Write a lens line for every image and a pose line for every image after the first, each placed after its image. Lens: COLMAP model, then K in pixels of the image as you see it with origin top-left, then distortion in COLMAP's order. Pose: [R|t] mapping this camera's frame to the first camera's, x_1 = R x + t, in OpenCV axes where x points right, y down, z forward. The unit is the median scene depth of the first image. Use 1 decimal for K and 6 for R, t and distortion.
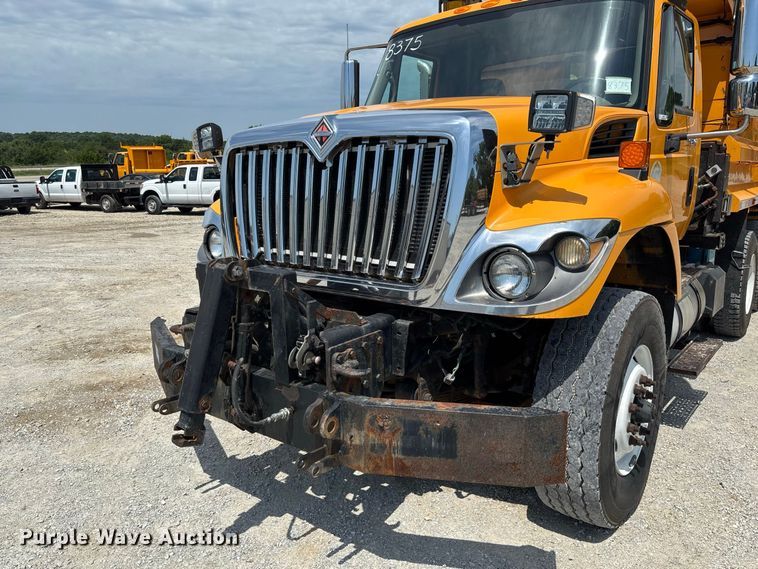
lens RADIAL K [[591.9, 0, 379.0], [0, 591.9, 284.5], [0, 0, 1]] dist [-0.001242, -0.002502]
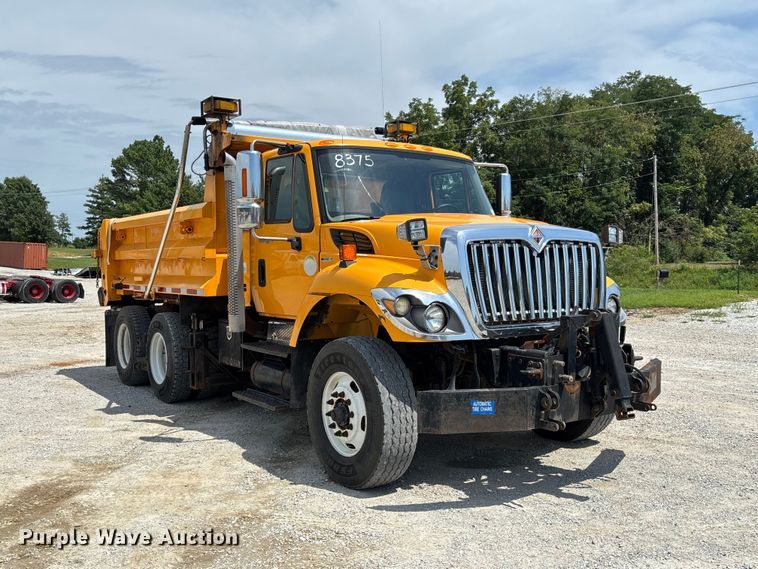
lens RADIAL K [[738.1, 0, 379.0], [0, 738.1, 284.5], [0, 0, 1]] dist [0.076191, -0.185523]
pose [[0.291626, -0.020027, 0.956323, -2.084917], [0.178235, 0.983409, -0.033757, -0.128834], [-0.939780, 0.180295, 0.290357, 0.813147]]
